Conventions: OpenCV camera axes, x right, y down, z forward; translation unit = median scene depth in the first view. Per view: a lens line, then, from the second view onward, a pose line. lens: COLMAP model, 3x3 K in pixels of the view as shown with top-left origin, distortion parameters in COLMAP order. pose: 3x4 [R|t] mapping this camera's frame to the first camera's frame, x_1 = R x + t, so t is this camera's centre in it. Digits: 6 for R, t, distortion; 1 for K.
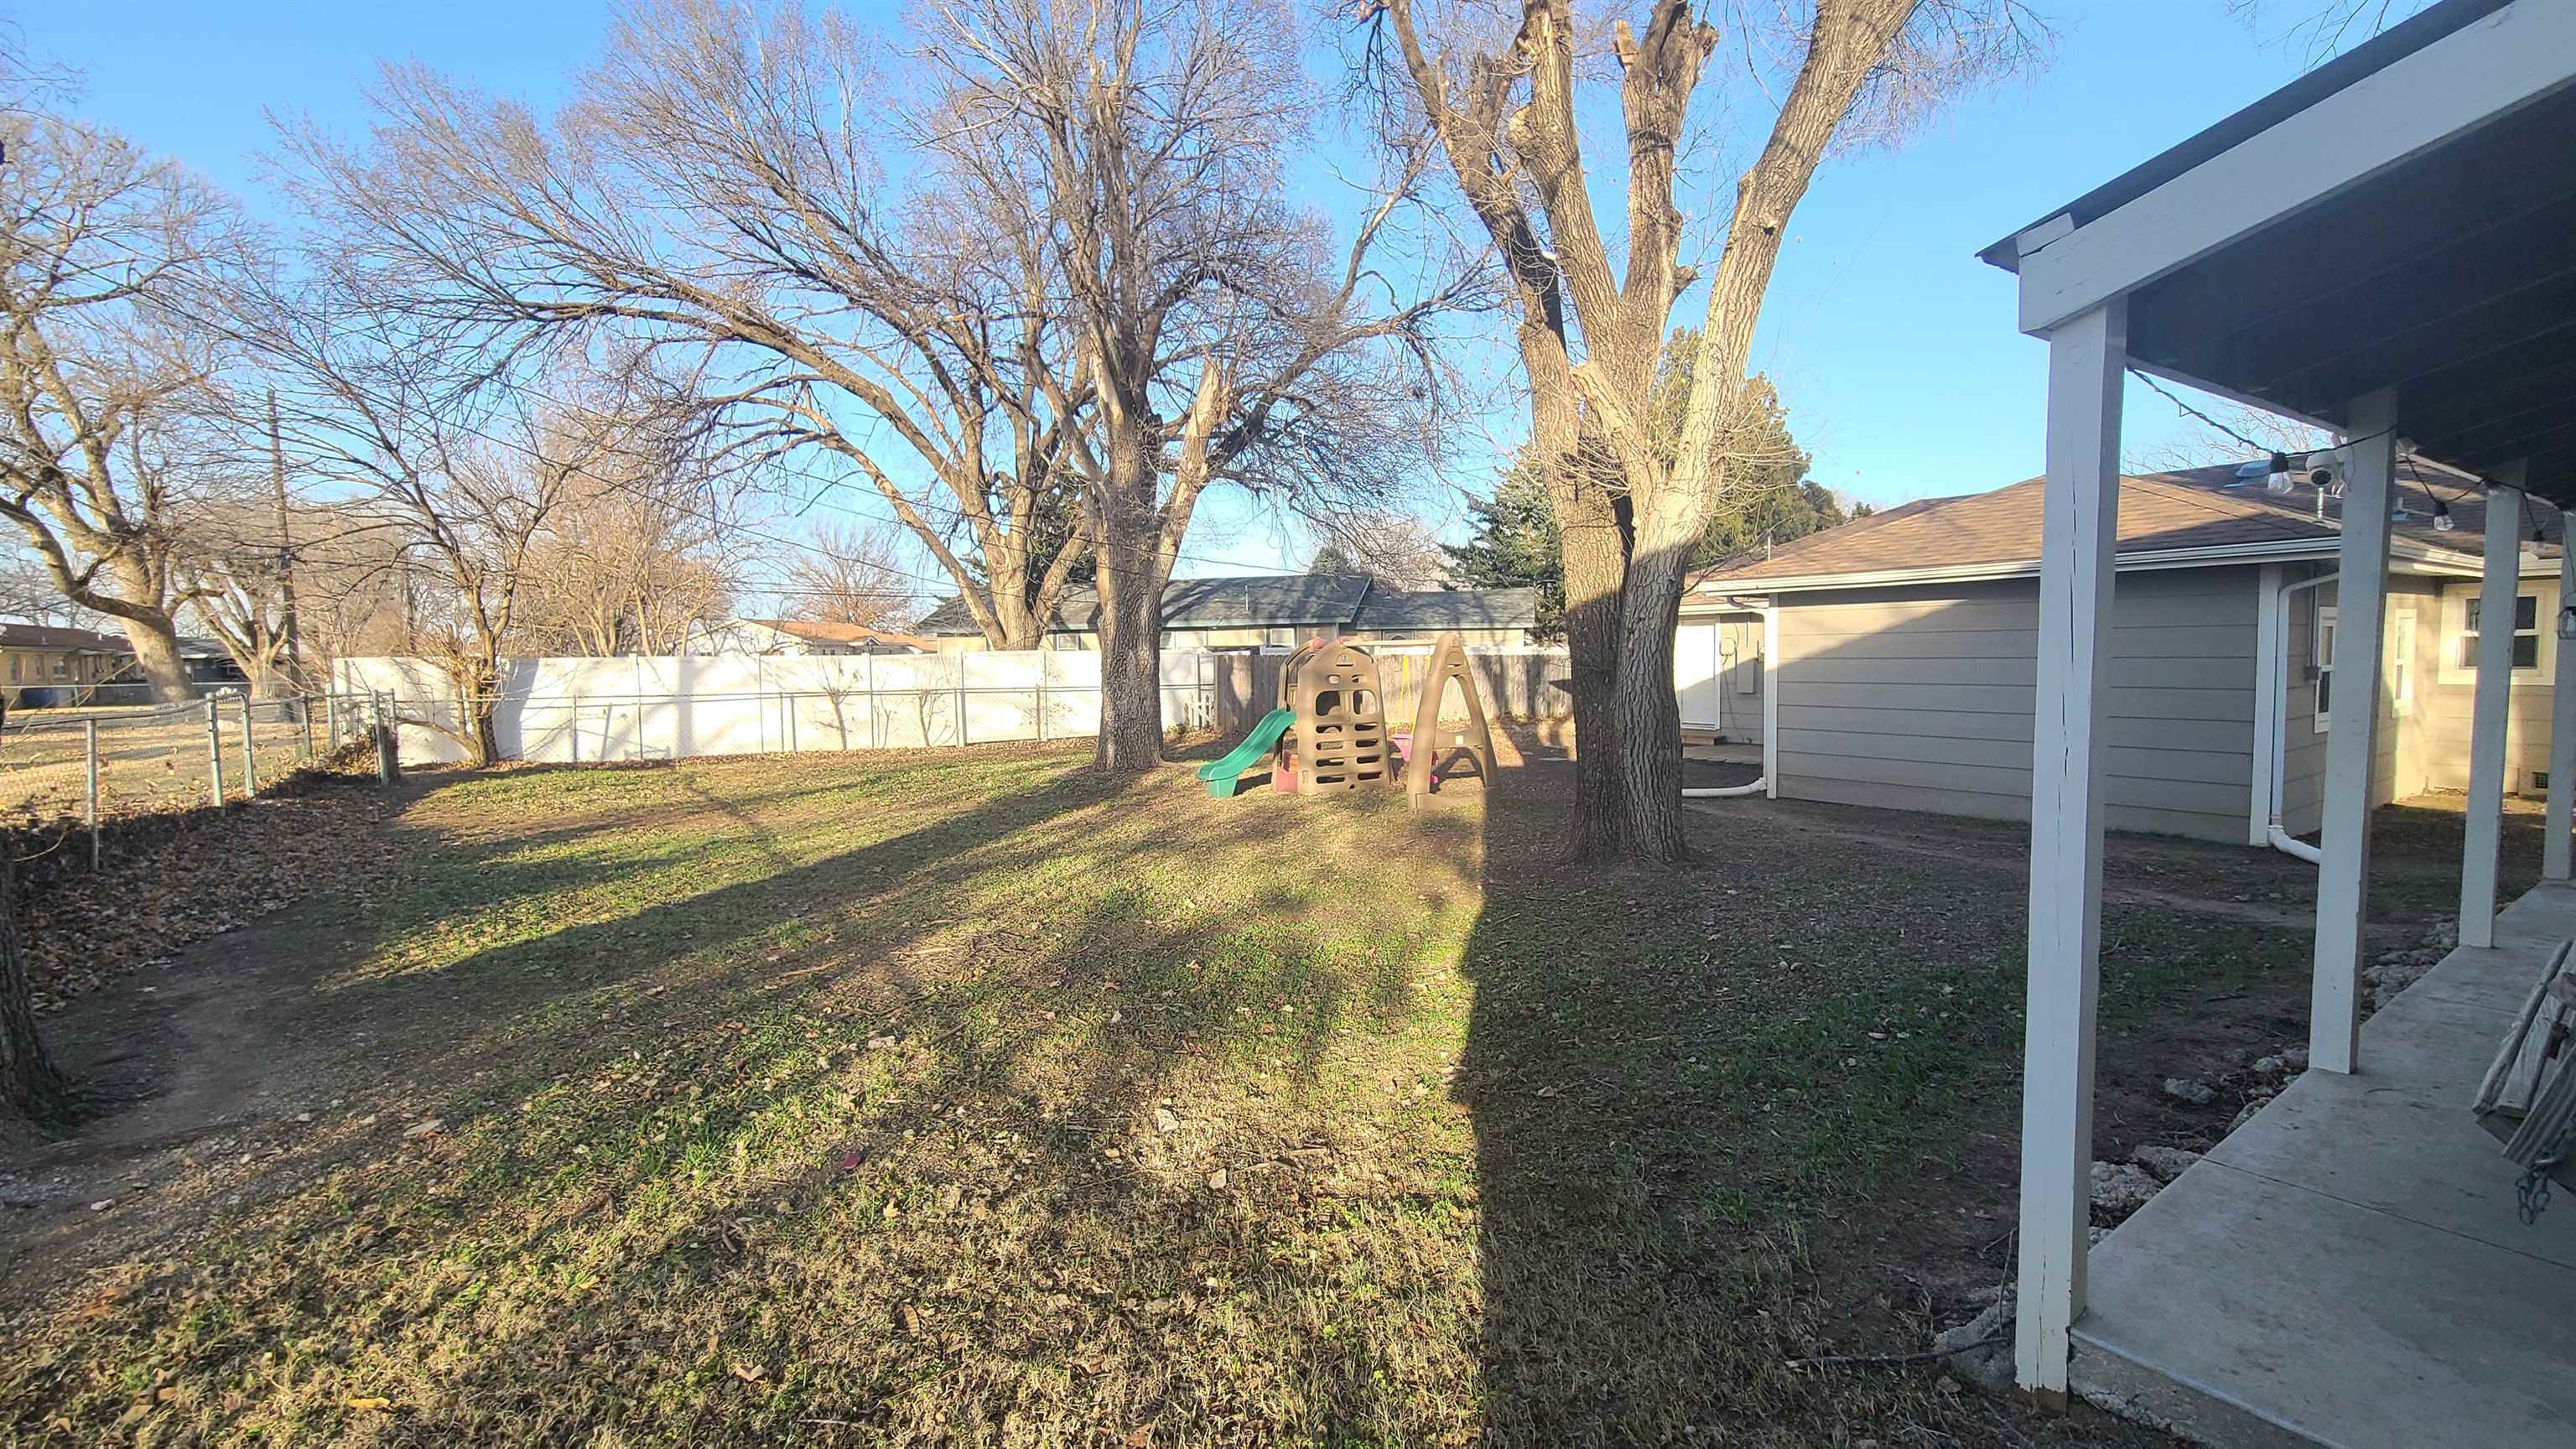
lens RADIAL K [[1054.0, 0, 1288.0], [0, 1054.0, 724.5], [0, 0, 1]] dist [-0.001942, -0.000277]
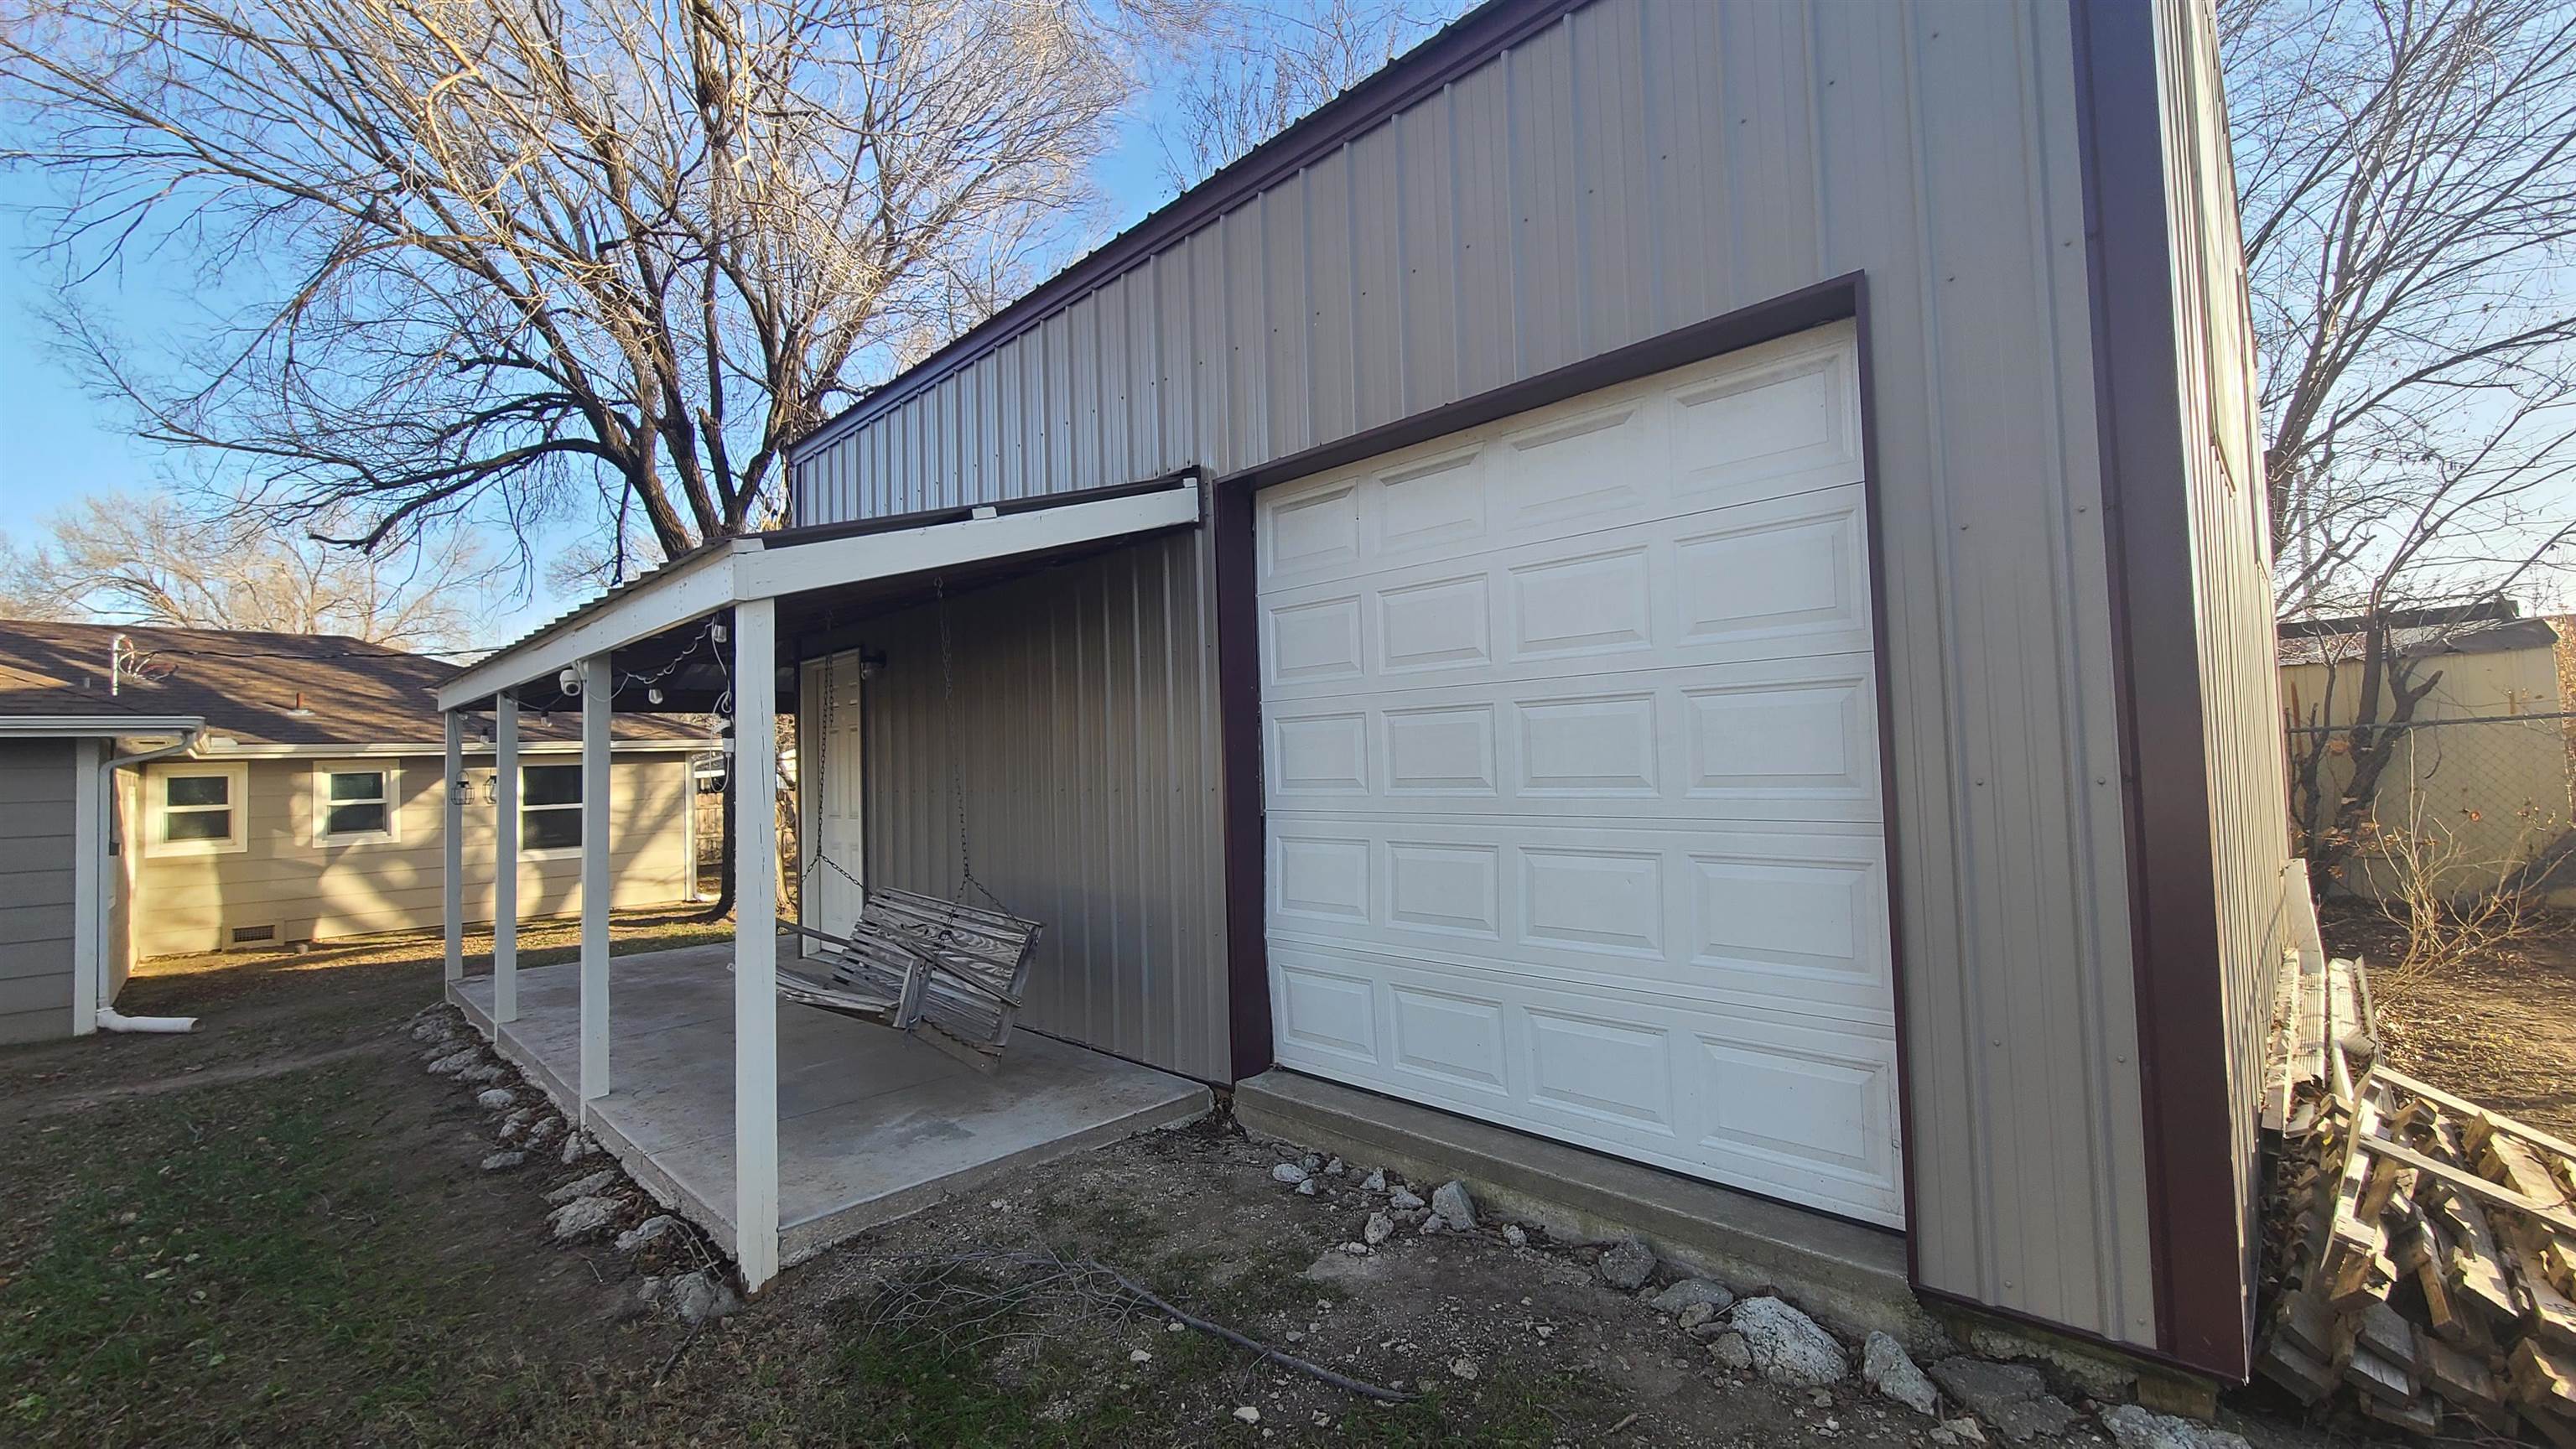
lens RADIAL K [[1054.0, 0, 1288.0], [0, 1054.0, 724.5], [0, 0, 1]] dist [-0.001942, -0.000277]
pose [[-0.200294, 0.064267, 0.977626, -0.477569], [0.105959, 0.993414, -0.043597, -0.010272], [-0.973989, 0.094856, -0.205785, 0.248021]]
